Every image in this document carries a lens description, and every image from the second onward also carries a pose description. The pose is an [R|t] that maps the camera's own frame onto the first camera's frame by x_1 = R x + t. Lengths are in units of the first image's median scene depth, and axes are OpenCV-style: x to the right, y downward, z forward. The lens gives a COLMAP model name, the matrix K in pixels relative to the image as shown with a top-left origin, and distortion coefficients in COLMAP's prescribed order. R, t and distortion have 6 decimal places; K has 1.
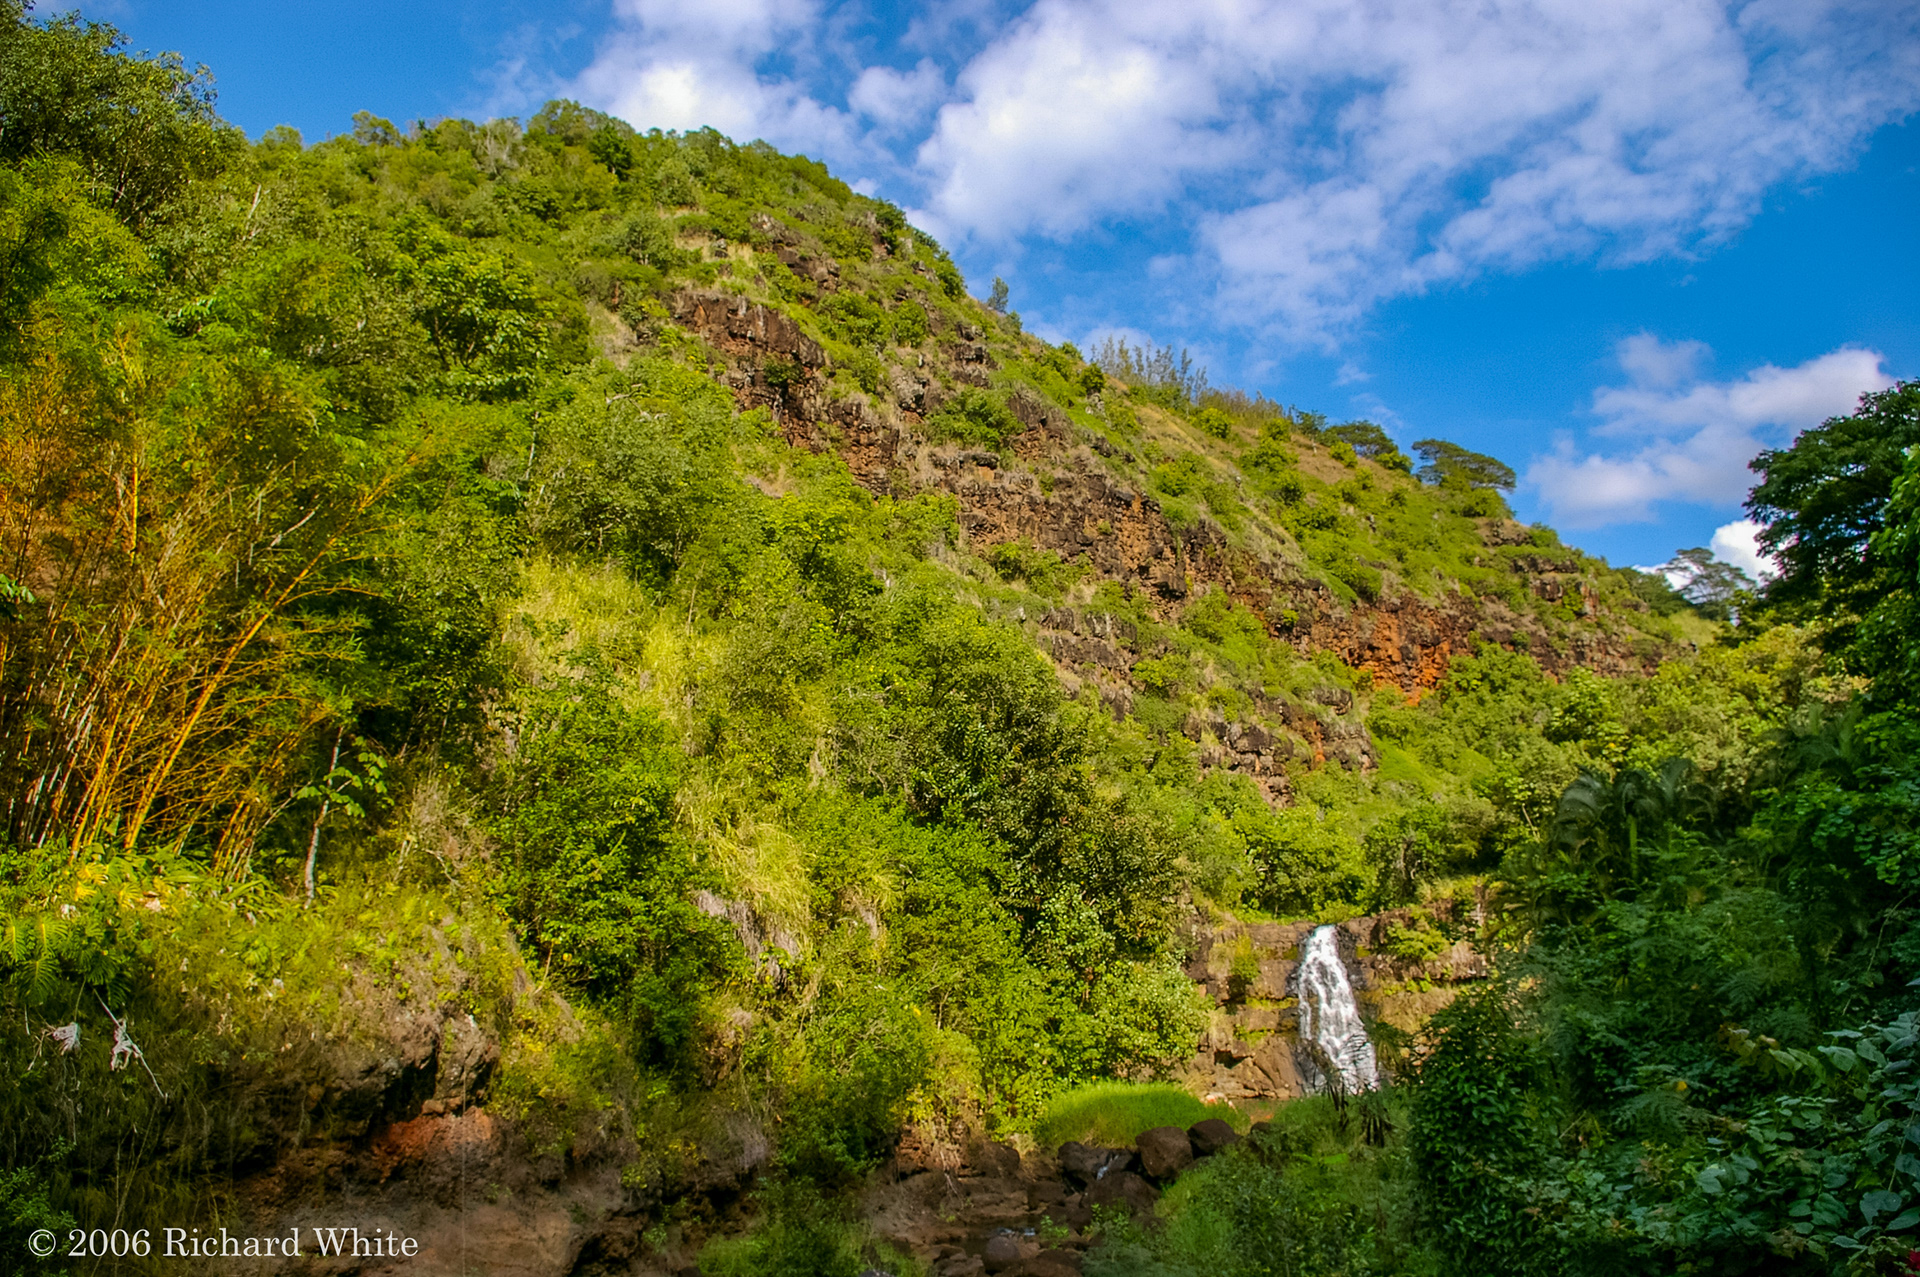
lens RADIAL K [[1463.5, 0, 960.0], [0, 1463.5, 638.5], [0, 0, 1]] dist [-0.094526, 0.001216]
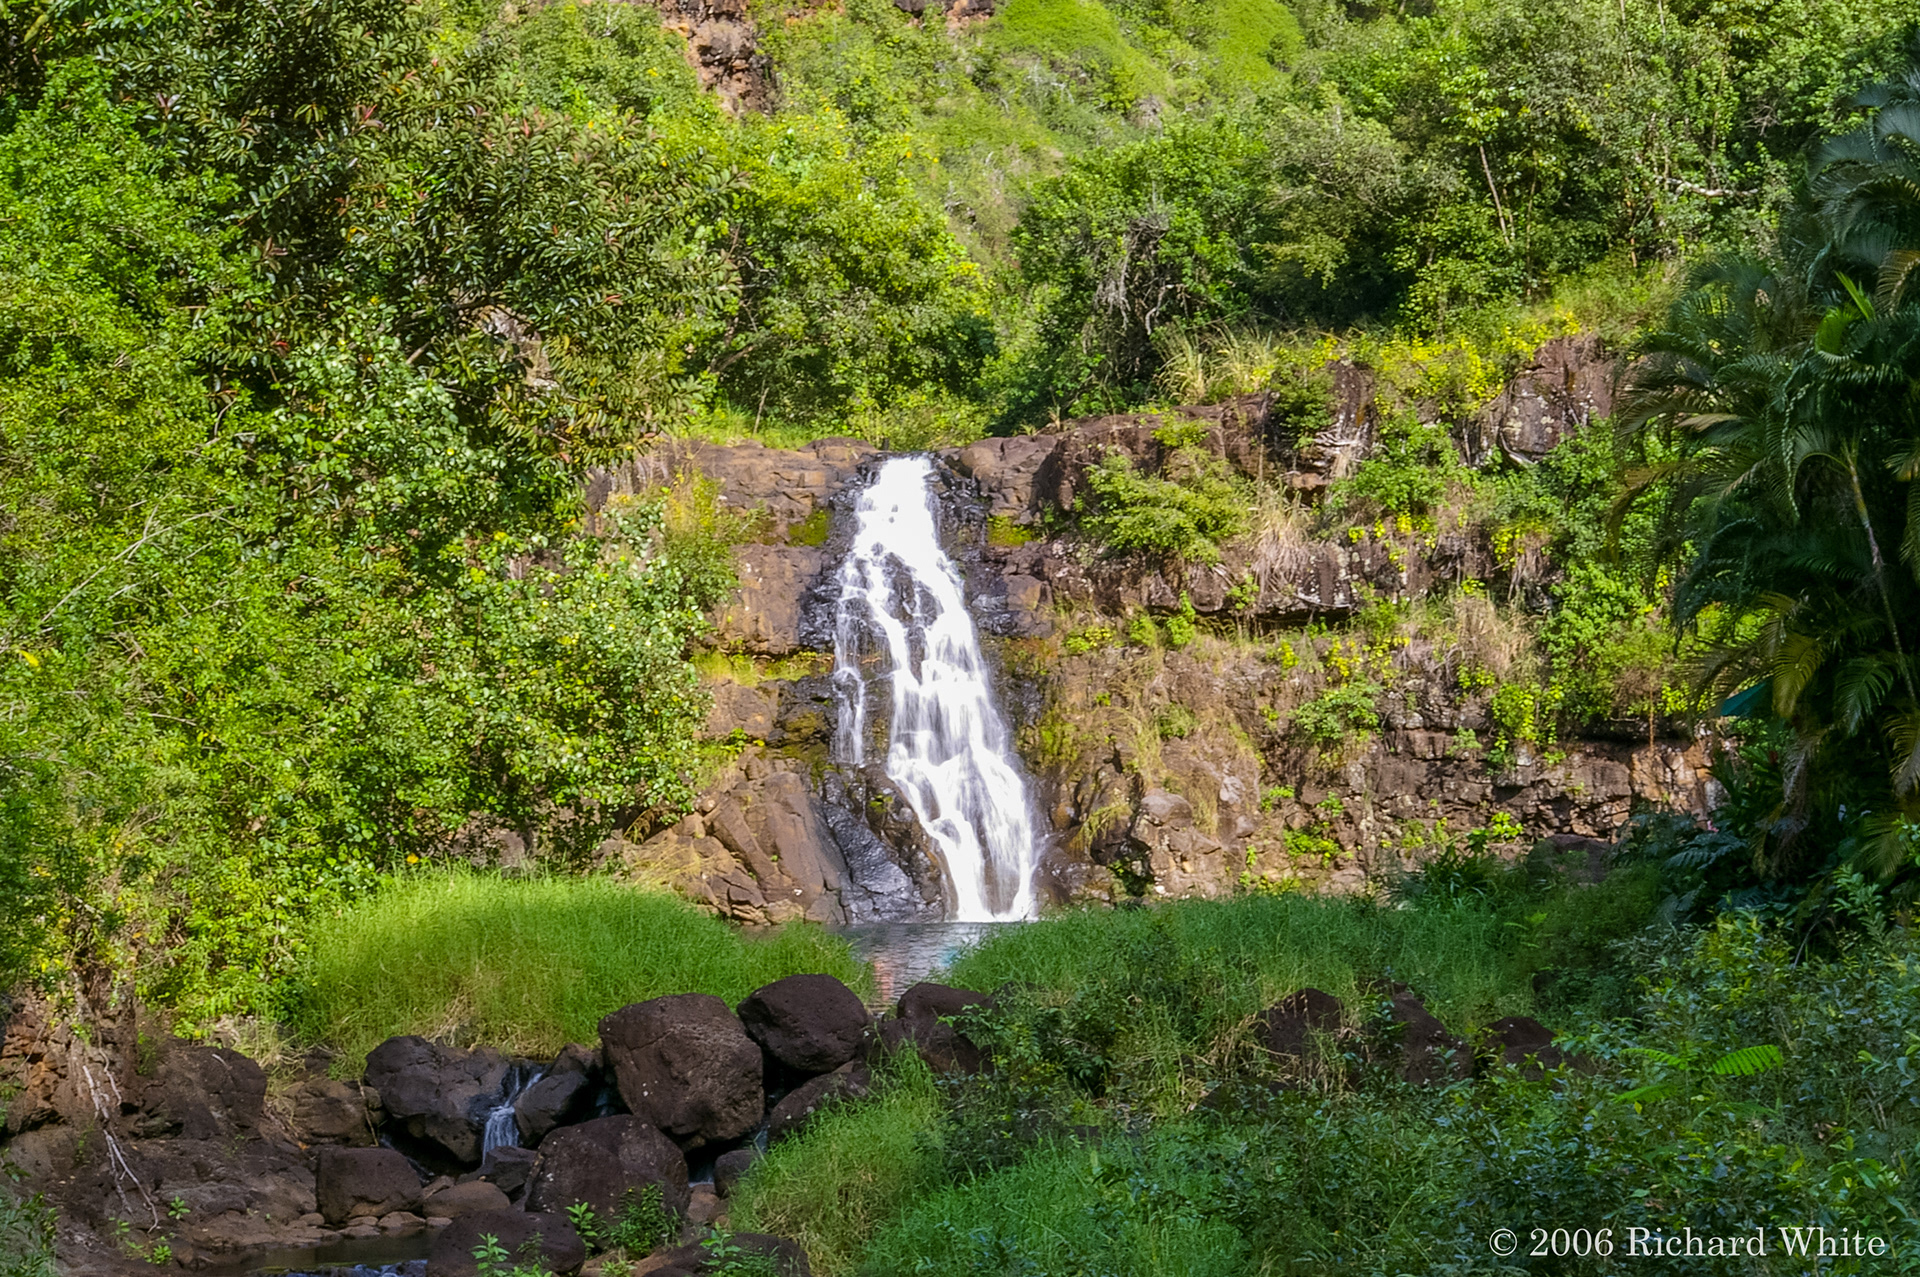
lens RADIAL K [[4334.4, 0, 960.0], [0, 4334.4, 638.5], [0, 0, 1]] dist [0.084278, 0.114196]
pose [[0.955189, 0.016993, 0.295510, -0.051055], [-0.086799, 0.970542, 0.224753, 0.003052], [-0.282985, -0.240332, 0.928526, 0.003994]]
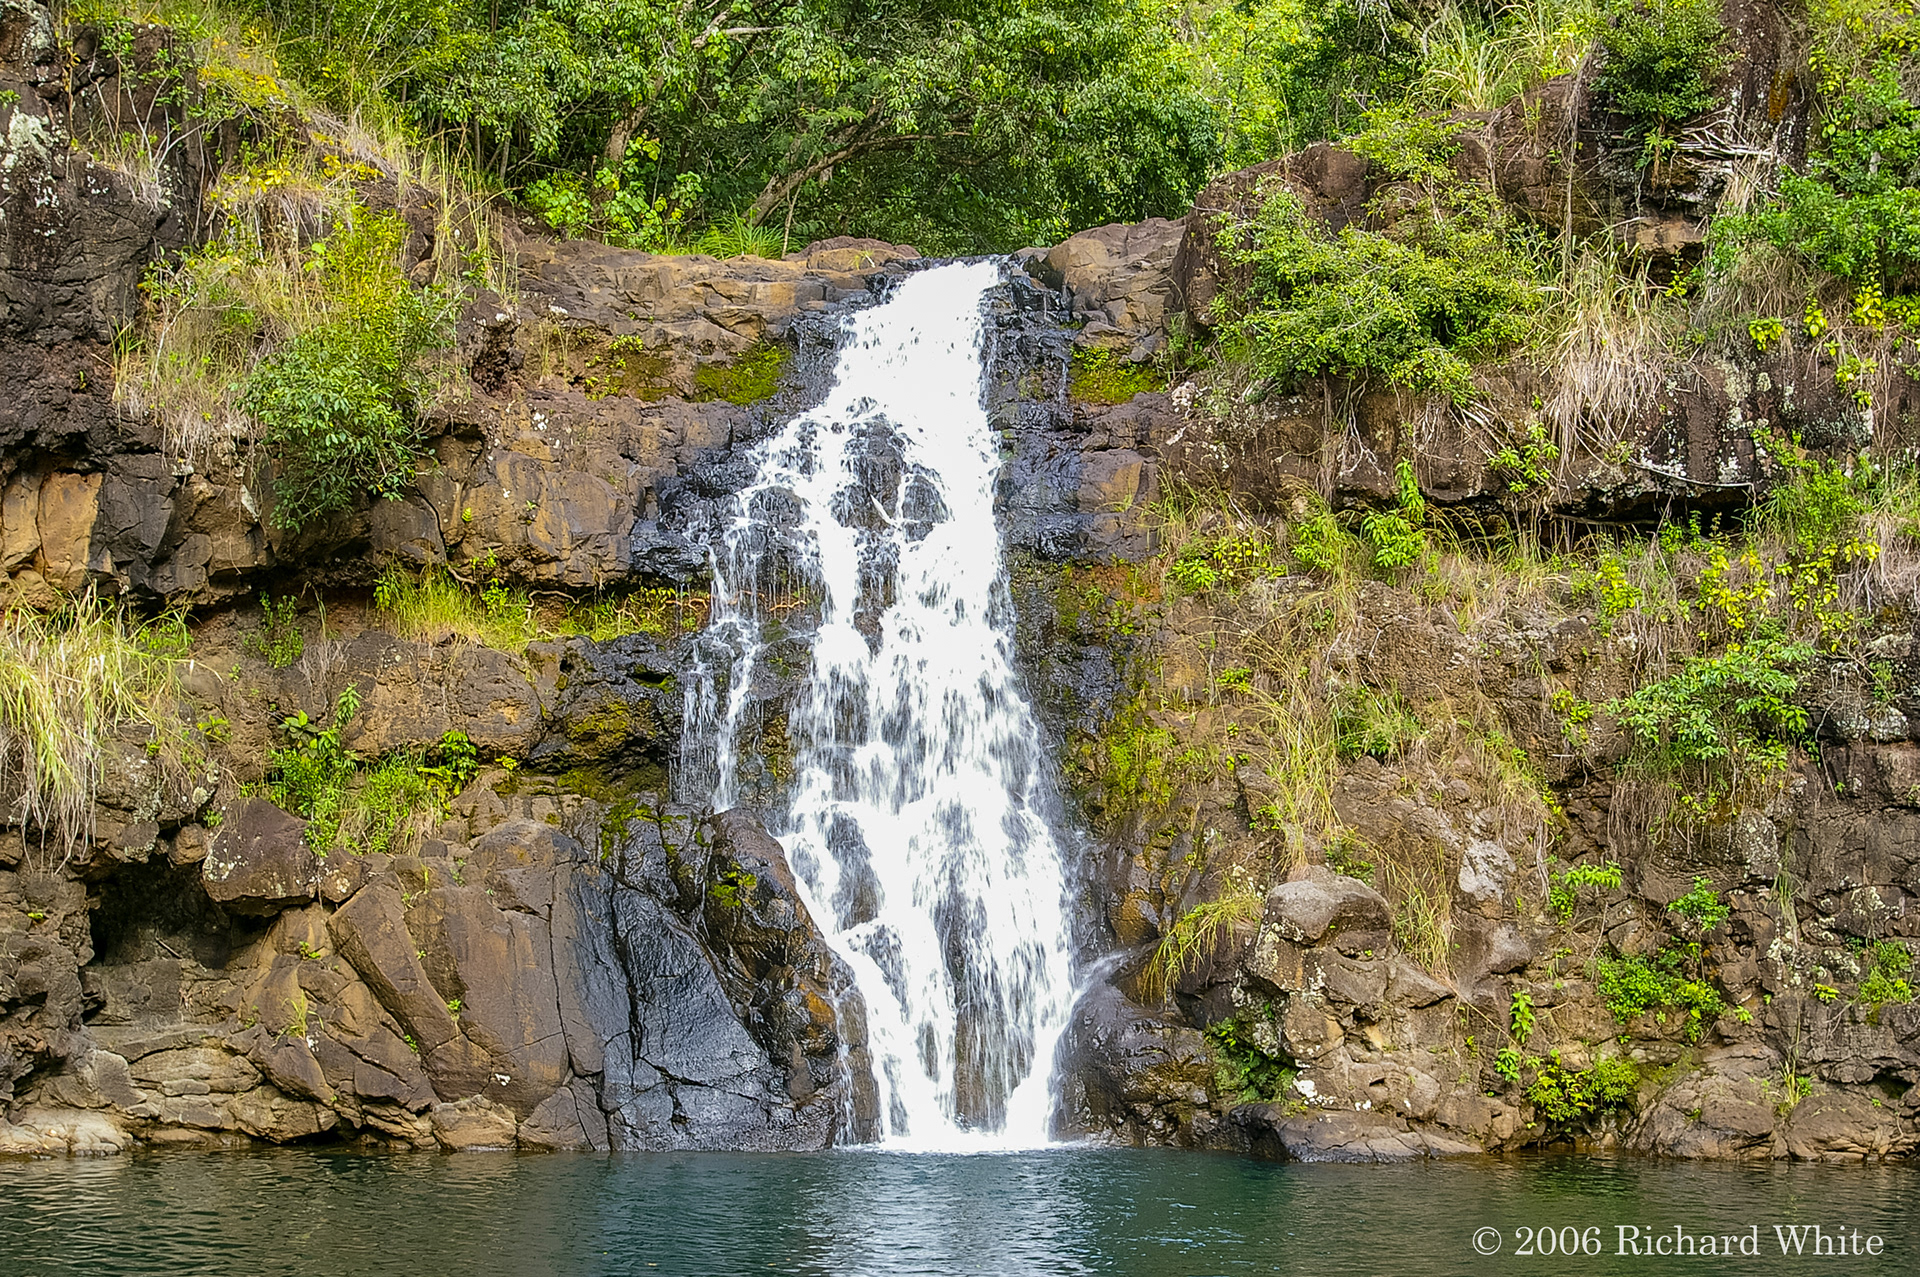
lens RADIAL K [[3397.2, 0, 960.0], [0, 3397.2, 638.5], [0, 0, 1]] dist [0.020983, 0.033891]
pose [[0.993575, 0.025675, 0.110222, 0.220154], [-0.048163, 0.977257, 0.206516, 0.166495], [-0.102413, -0.210498, 0.972215, 0.588258]]
